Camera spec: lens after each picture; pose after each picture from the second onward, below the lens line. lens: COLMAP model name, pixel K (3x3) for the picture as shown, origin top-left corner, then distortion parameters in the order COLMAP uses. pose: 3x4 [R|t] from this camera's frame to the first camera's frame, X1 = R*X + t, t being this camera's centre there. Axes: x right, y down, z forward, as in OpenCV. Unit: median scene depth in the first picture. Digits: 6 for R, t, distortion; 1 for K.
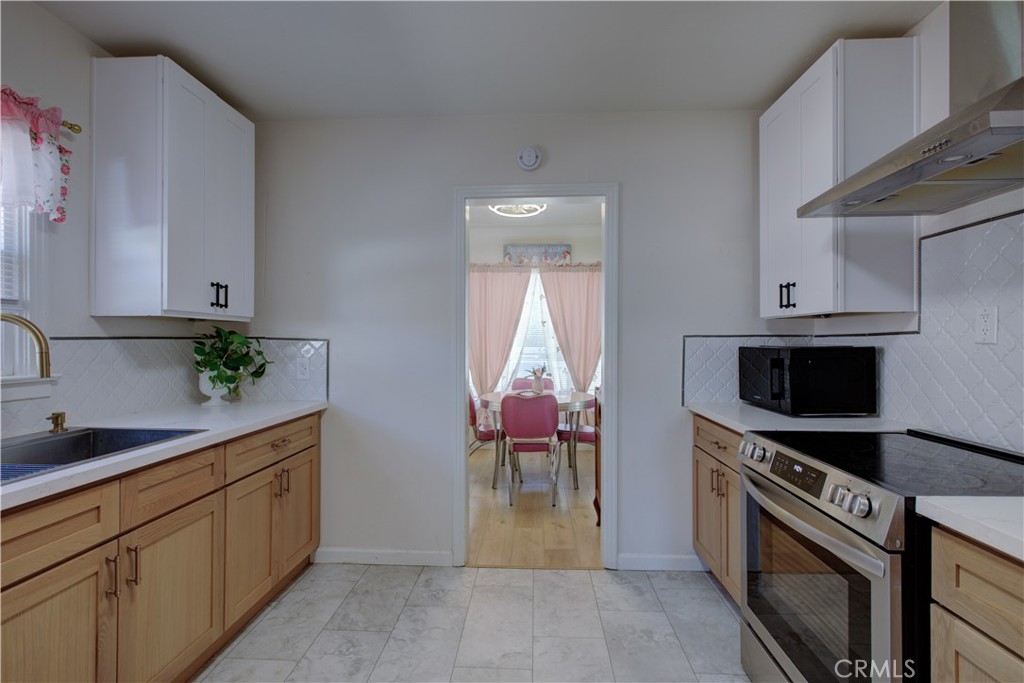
lens RADIAL K [[478.4, 0, 510.7], [0, 478.4, 341.0], [0, 0, 1]] dist [-0.004090, 0.001758]
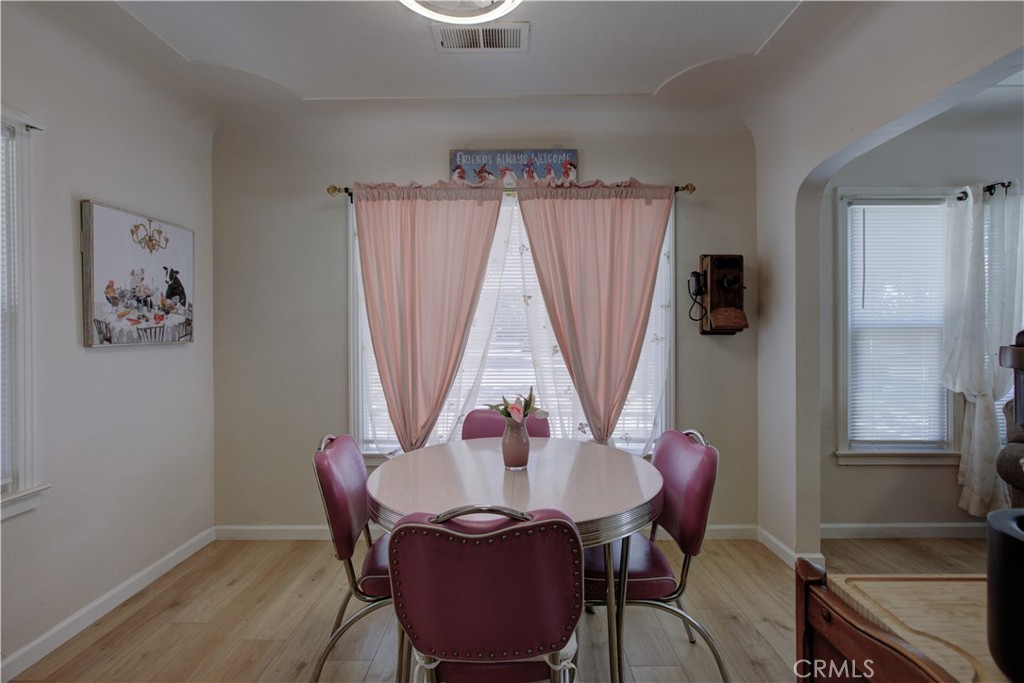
lens RADIAL K [[478.4, 0, 511.7], [0, 478.4, 334.9], [0, 0, 1]] dist [-0.004090, 0.001758]
pose [[0.999103, -0.006482, 0.041835, 0.030637], [0.006176, 0.999953, 0.007444, -0.002499], [-0.041881, -0.007179, 0.999097, 0.484166]]
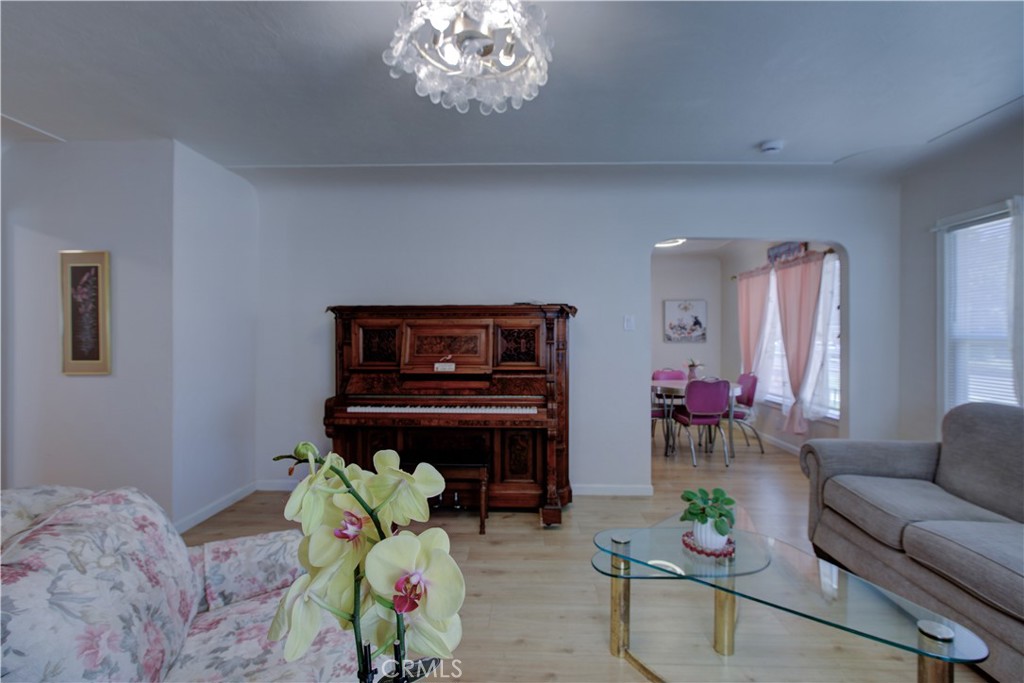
lens RADIAL K [[478.4, 0, 513.5], [0, 478.4, 340.5], [0, 0, 1]] dist [-0.004090, 0.001758]
pose [[0.013114, 0.007177, -0.999888, 1.061050], [-0.002356, 0.999972, 0.007147, -0.004849], [0.999911, 0.002262, 0.013131, 0.435563]]
